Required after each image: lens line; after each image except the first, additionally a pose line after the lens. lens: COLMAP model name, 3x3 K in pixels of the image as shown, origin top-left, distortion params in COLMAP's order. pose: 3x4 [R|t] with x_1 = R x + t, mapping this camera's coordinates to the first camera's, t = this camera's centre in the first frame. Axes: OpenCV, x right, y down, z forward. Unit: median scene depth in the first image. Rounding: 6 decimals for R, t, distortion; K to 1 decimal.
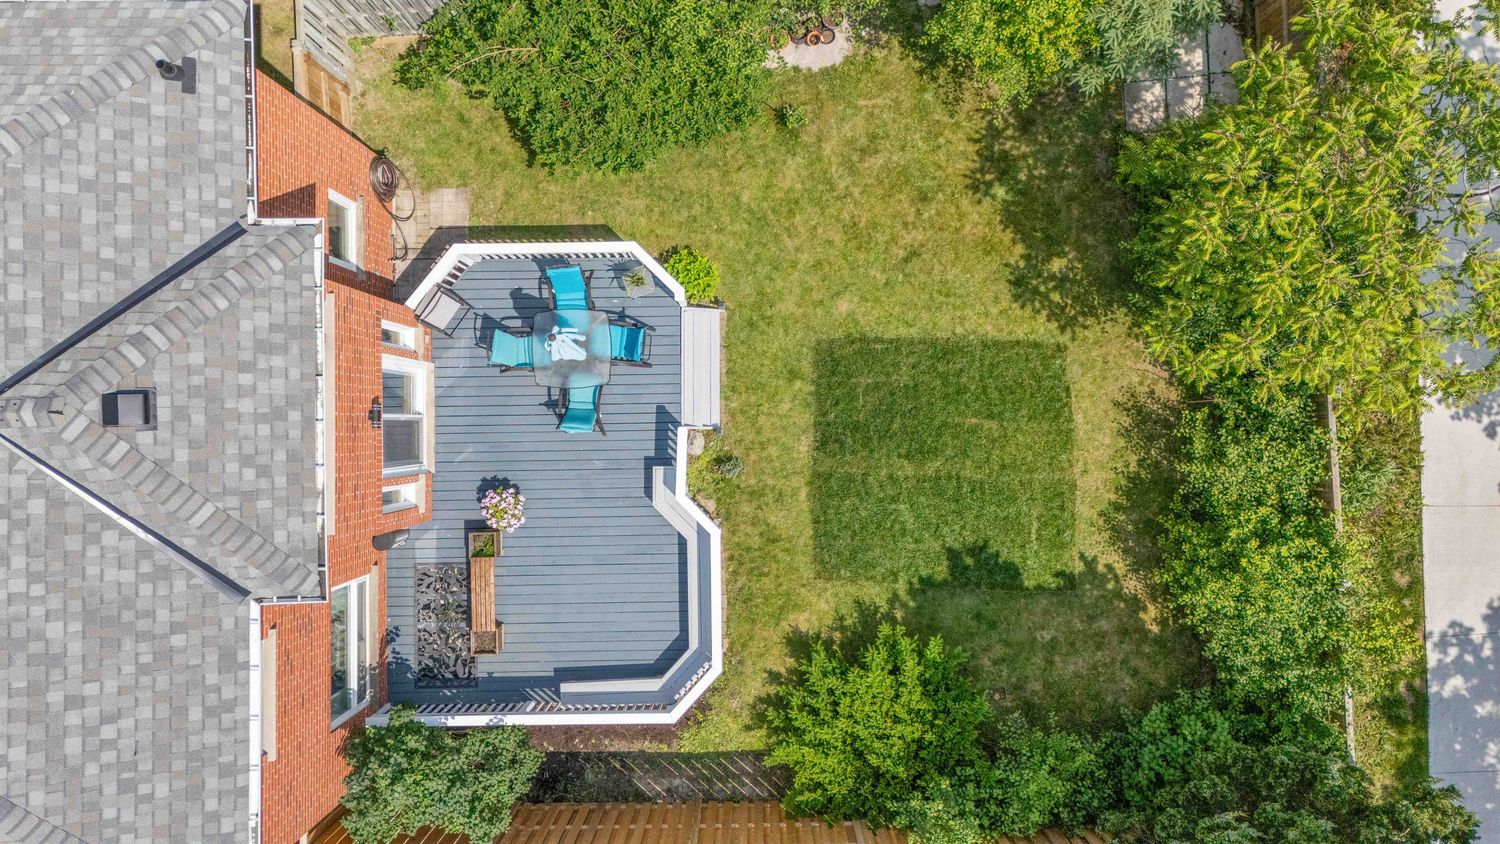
lens RADIAL K [[1097.3, 0, 749.5], [0, 1097.3, 420.3], [0, 0, 1]] dist [0.084113, -0.067614]
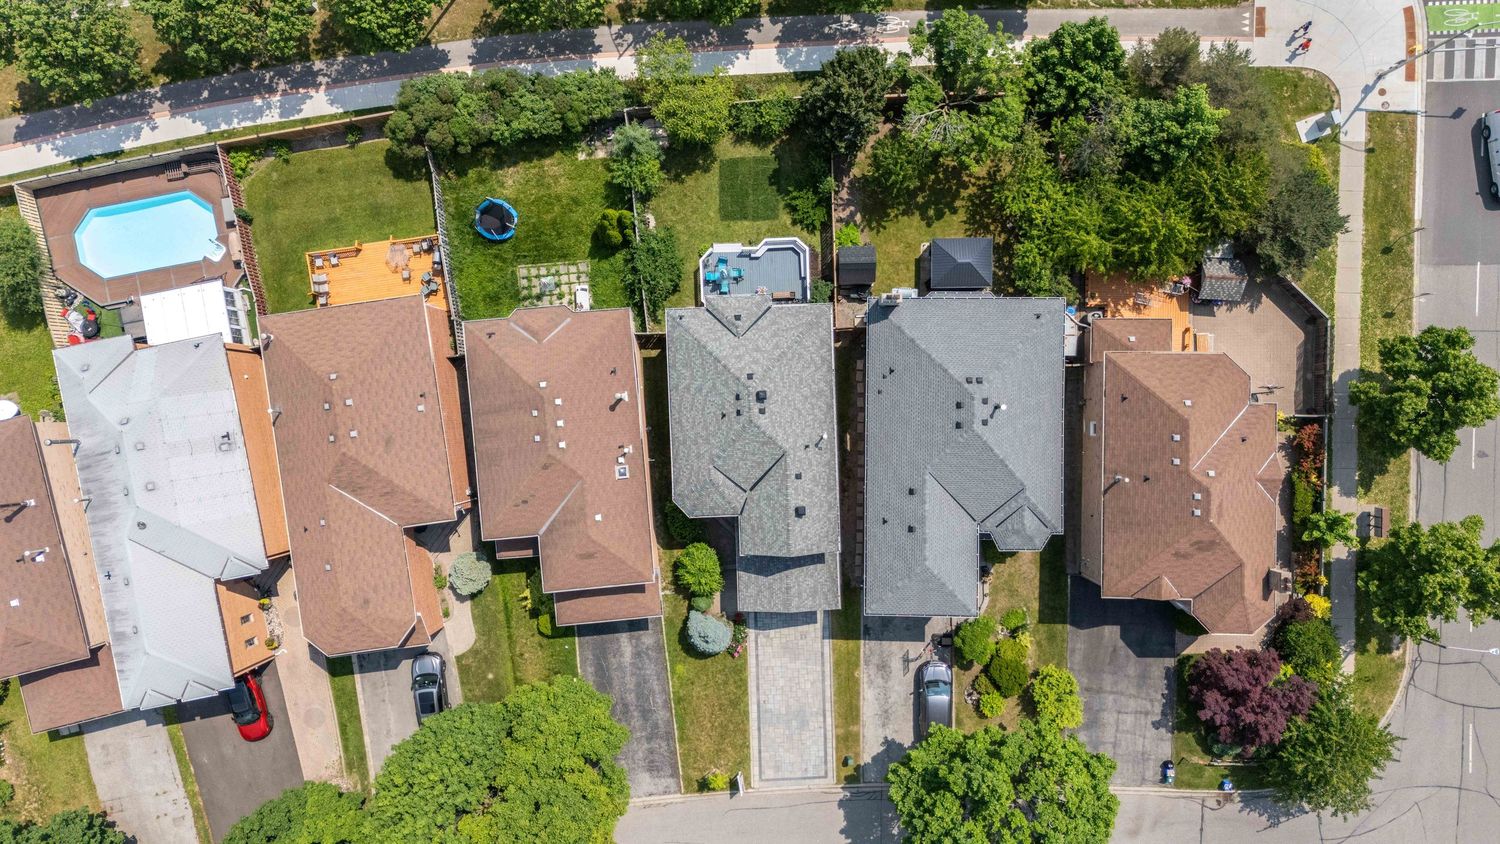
lens RADIAL K [[1081.9, 0, 754.6], [0, 1081.9, 420.8], [0, 0, 1]] dist [0.085369, -0.075431]
pose [[-0.023343, -0.999723, -0.002969, -0.717308], [0.999649, -0.023304, -0.012564, 0.093741], [0.012491, -0.003261, 0.999917, -3.229619]]
